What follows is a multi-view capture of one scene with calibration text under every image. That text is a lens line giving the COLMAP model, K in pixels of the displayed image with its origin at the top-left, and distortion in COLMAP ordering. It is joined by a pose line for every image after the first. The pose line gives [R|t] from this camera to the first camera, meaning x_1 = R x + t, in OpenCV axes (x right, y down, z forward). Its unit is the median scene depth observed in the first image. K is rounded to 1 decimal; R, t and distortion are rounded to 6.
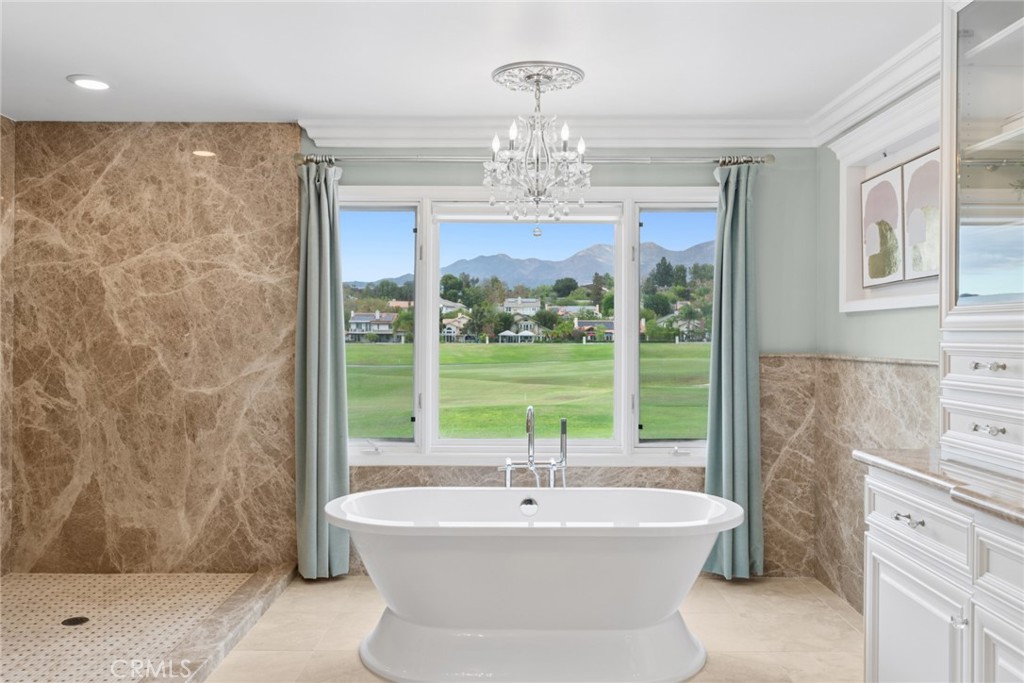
lens RADIAL K [[816.5, 0, 509.5], [0, 816.5, 332.9], [0, 0, 1]] dist [-0.001703, 0.000844]
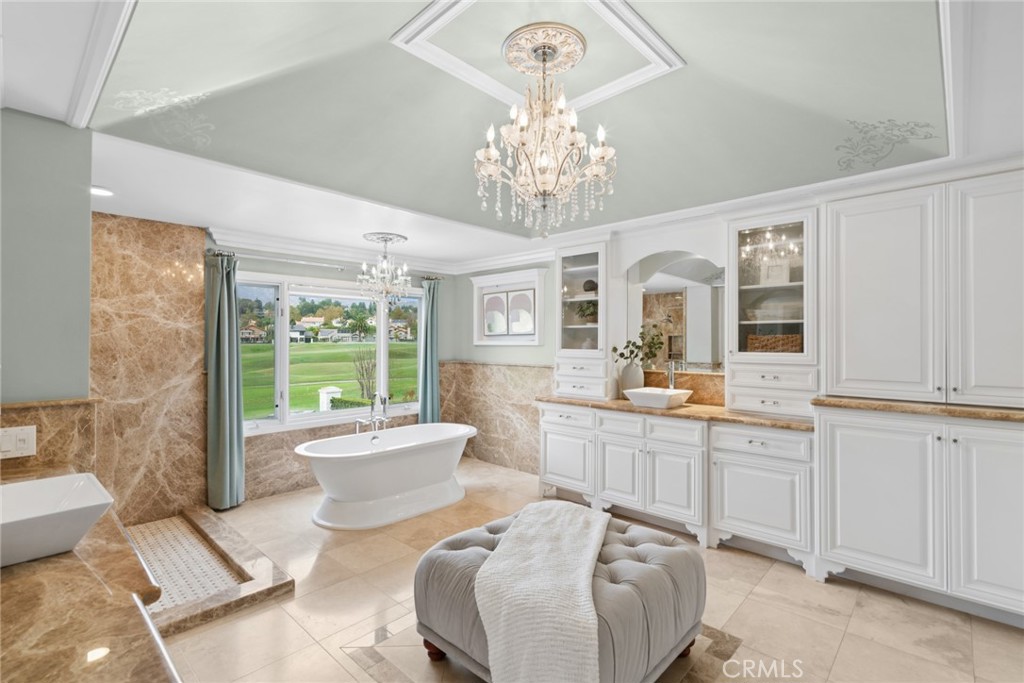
lens RADIAL K [[473.8, 0, 512.5], [0, 473.8, 337.0], [0, 0, 1]] dist [0.003045, 0.000384]
pose [[0.687199, 0.001257, 0.726468, -0.521419], [-0.000950, 0.999999, -0.000832, -0.044002], [-0.726468, -0.000119, 0.687200, -0.078002]]
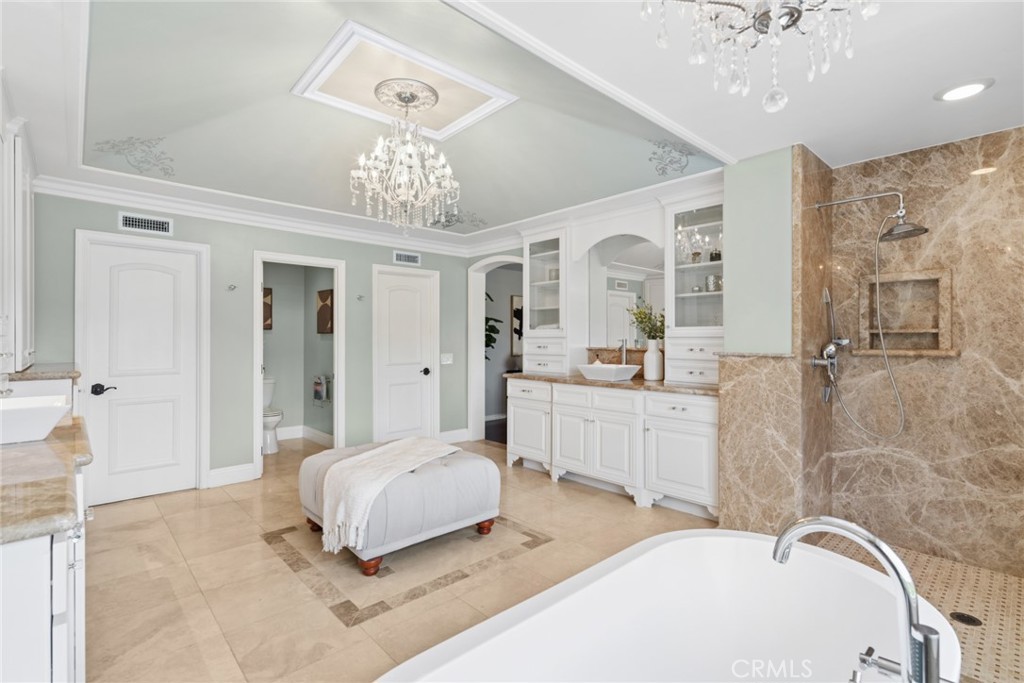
lens RADIAL K [[473.8, 0, 512.5], [0, 473.8, 337.0], [0, 0, 1]] dist [0.003045, 0.000384]
pose [[-0.736918, -0.005170, -0.675963, 0.247887], [-0.000489, 0.999975, -0.007115, 0.002243], [0.675982, -0.004913, -0.736901, 0.896985]]
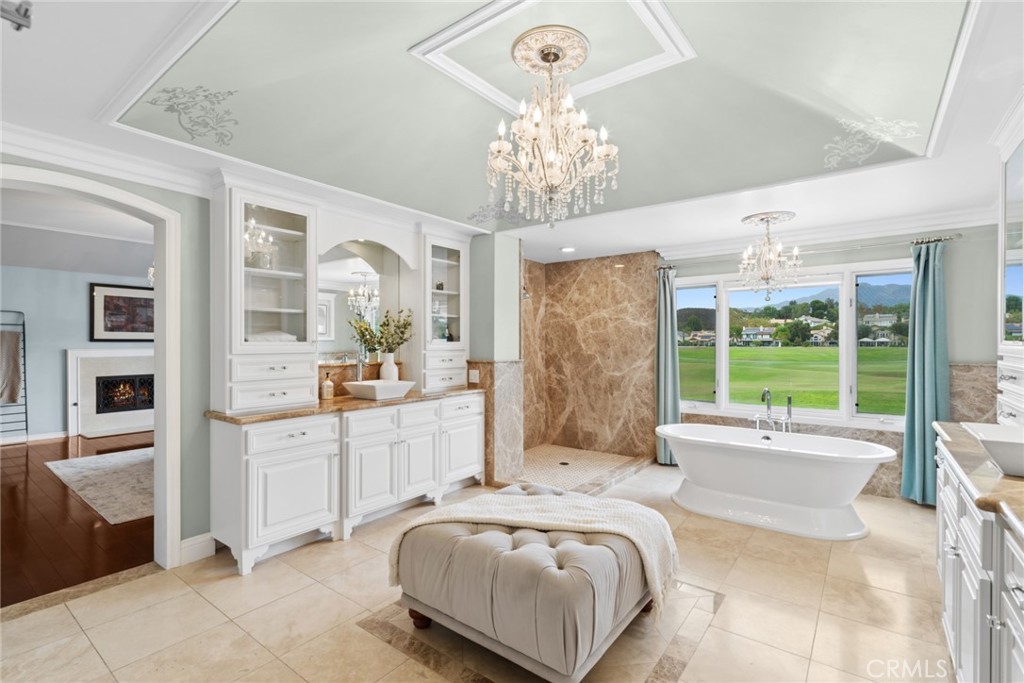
lens RADIAL K [[470.7, 0, 512.0], [0, 470.7, 341.5], [0, 0, 1]] dist [0.001925, -0.000205]
pose [[0.795005, -0.005638, -0.606577, 0.188647], [0.006850, 0.999976, -0.000318, -0.020846], [0.606565, -0.003902, 0.795025, -0.212025]]
